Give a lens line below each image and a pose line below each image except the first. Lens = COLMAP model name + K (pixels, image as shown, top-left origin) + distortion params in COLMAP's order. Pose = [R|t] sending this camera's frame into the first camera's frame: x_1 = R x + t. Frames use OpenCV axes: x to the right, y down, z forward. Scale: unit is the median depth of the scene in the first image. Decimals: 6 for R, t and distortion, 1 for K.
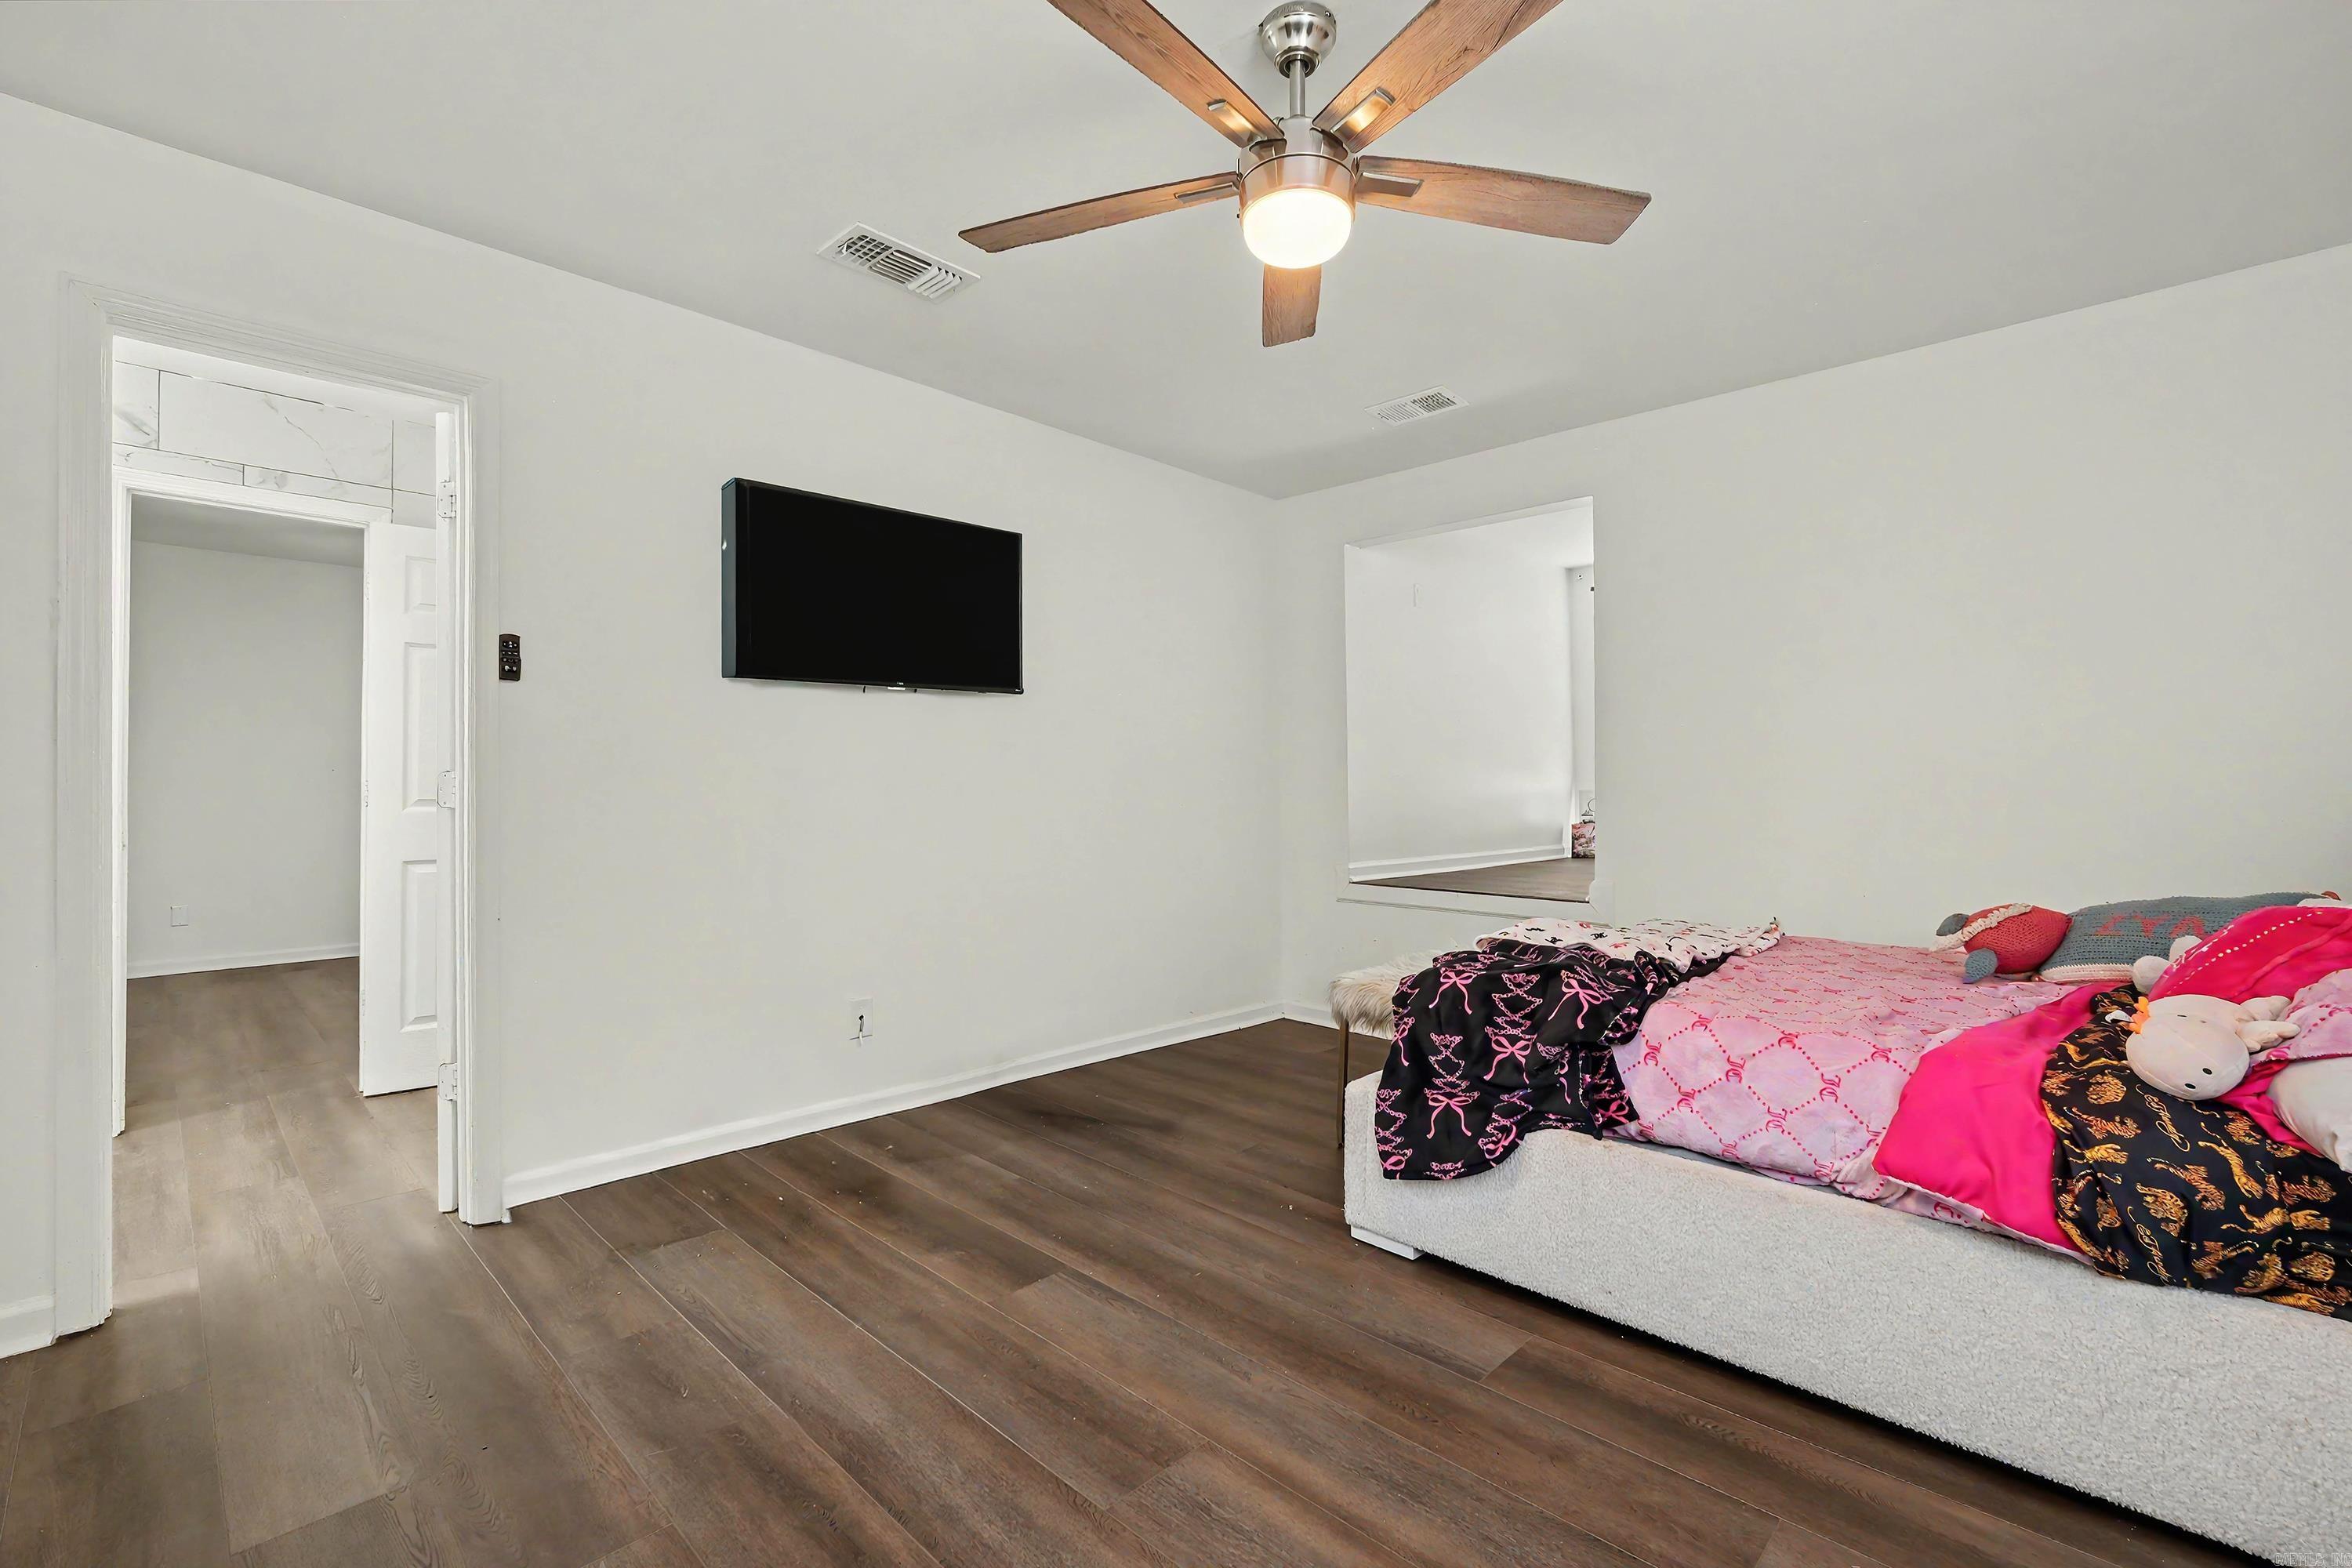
lens RADIAL K [[969.1, 0, 1179.4], [0, 969.1, 794.2], [0, 0, 1]] dist [-0.000173, 0.000048]
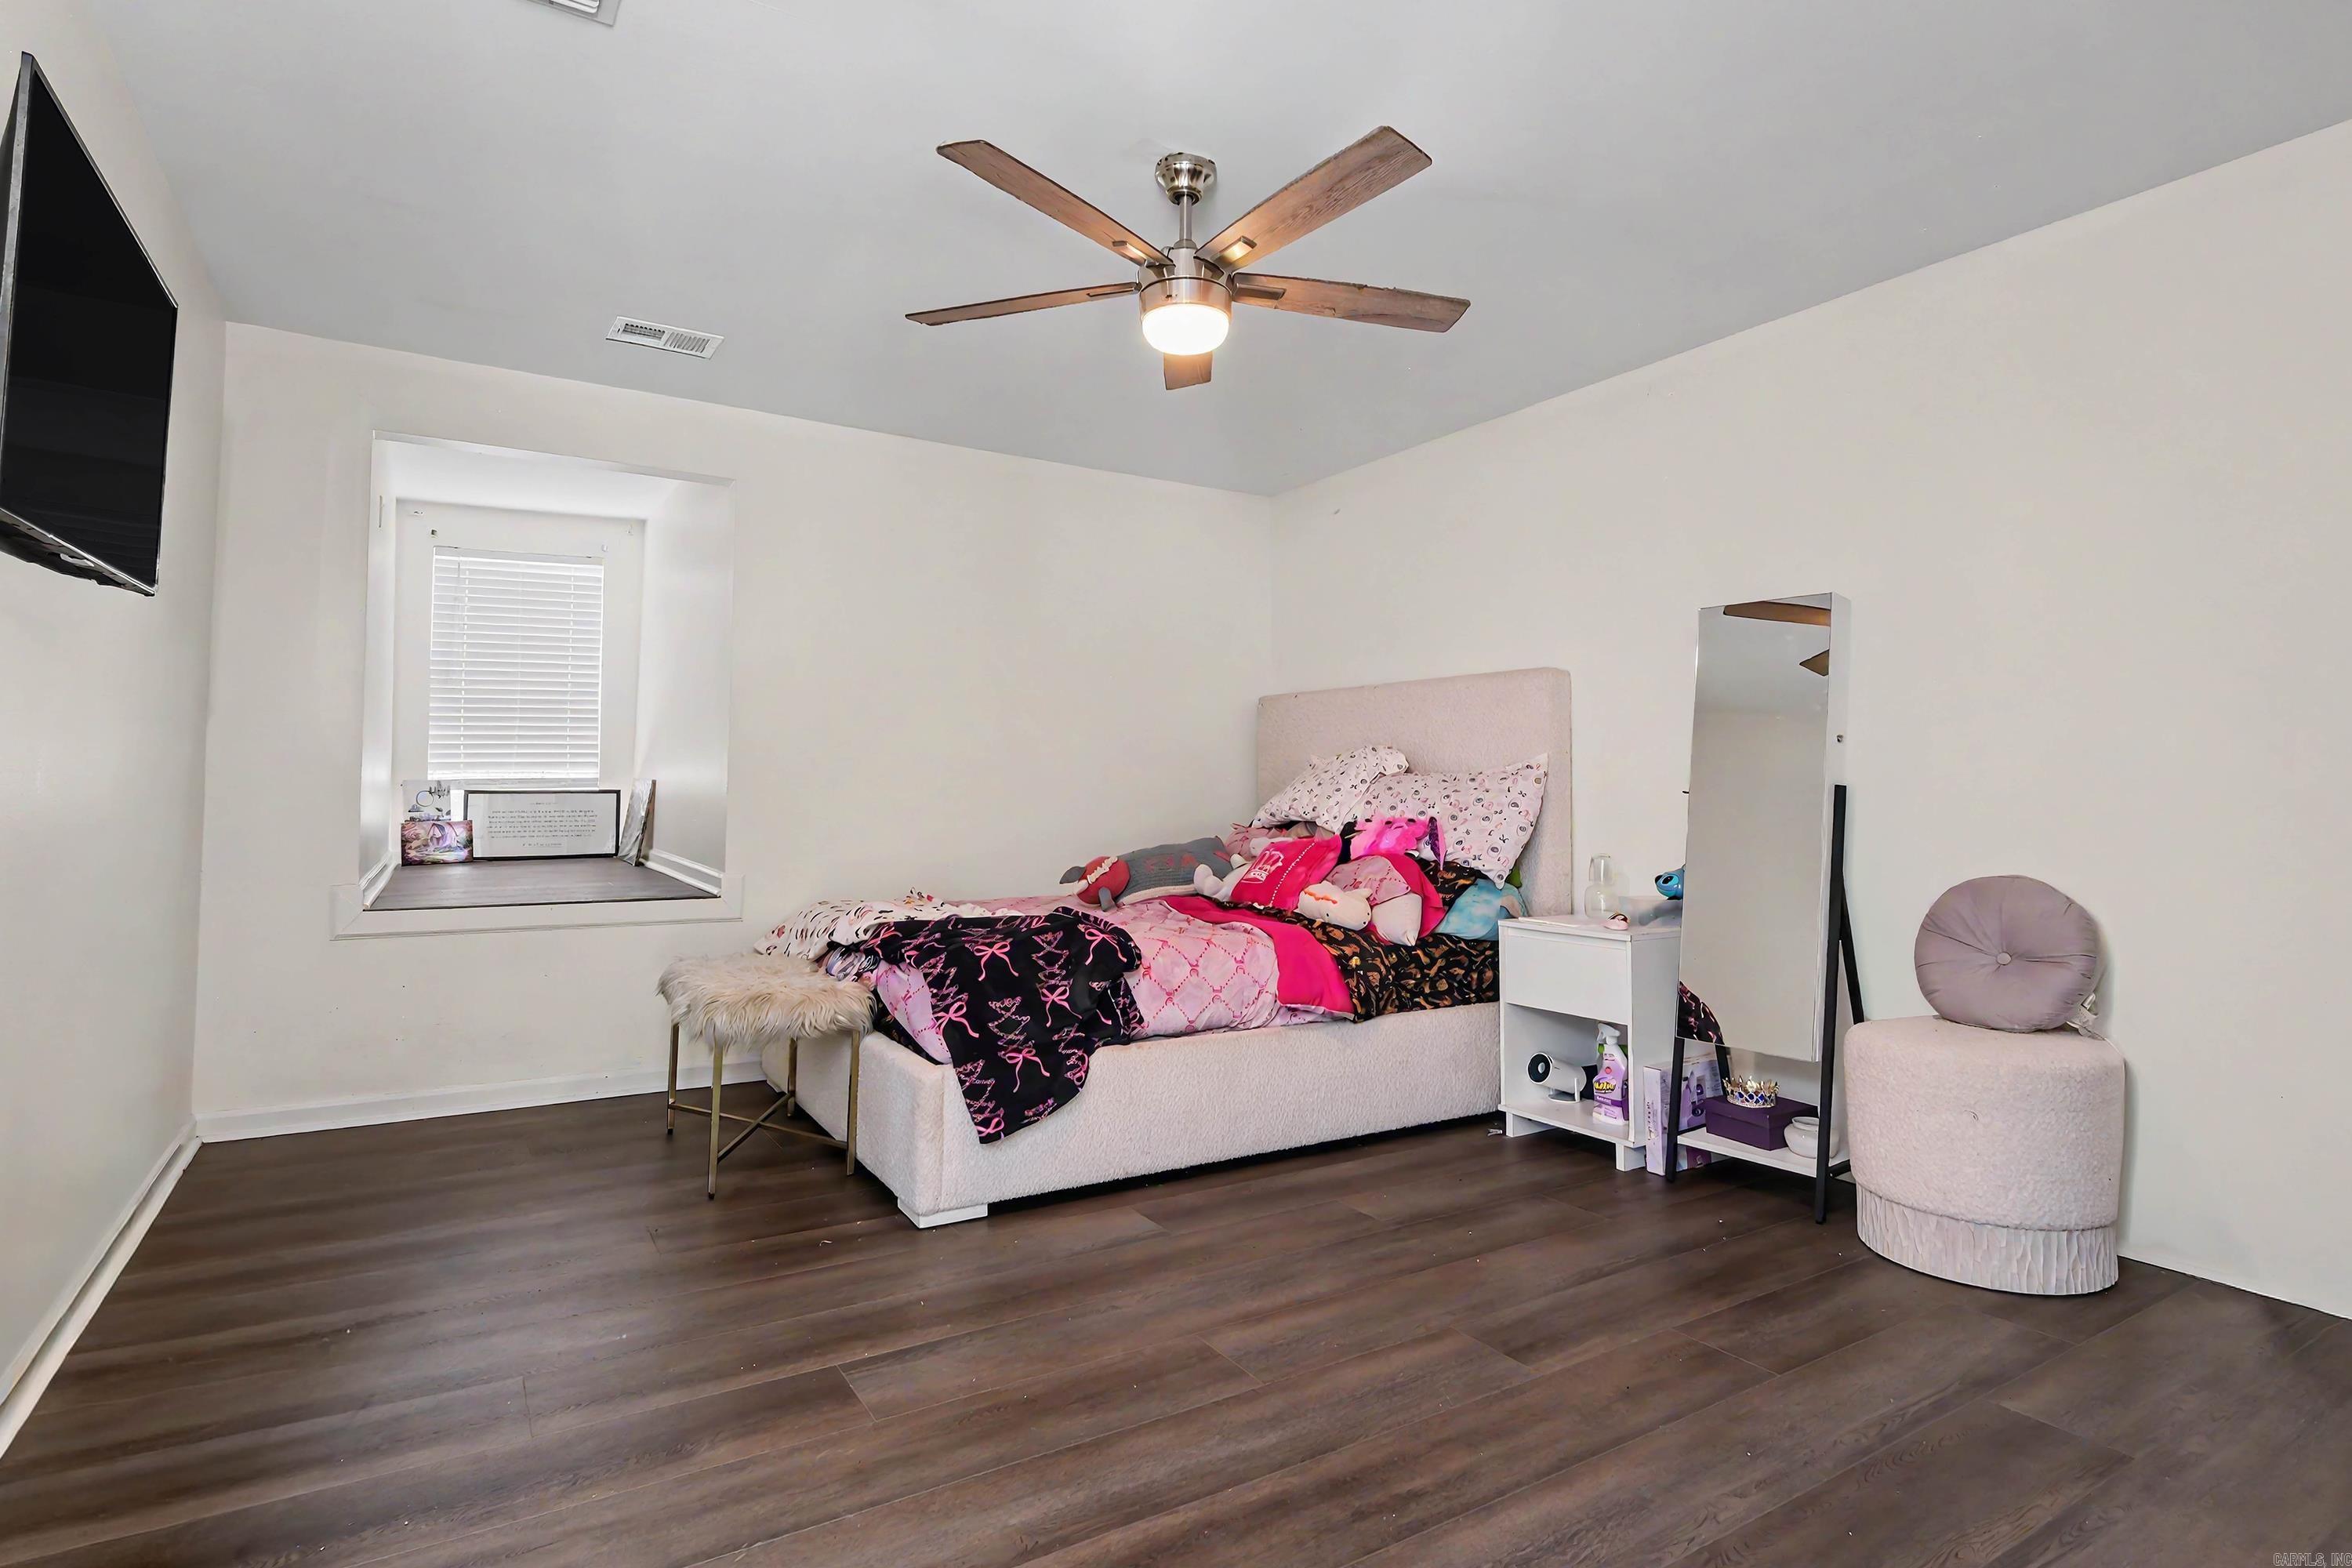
lens RADIAL K [[1116.8, 0, 1176.0], [0, 1116.8, 784.0], [0, 0, 1]] dist [0.000759, -0.000386]
pose [[0.292282, 0.004097, 0.956323, -0.998612], [-0.000835, 0.999992, -0.004029, 0.009724], [-0.956332, 0.000379, 0.292283, 0.499579]]
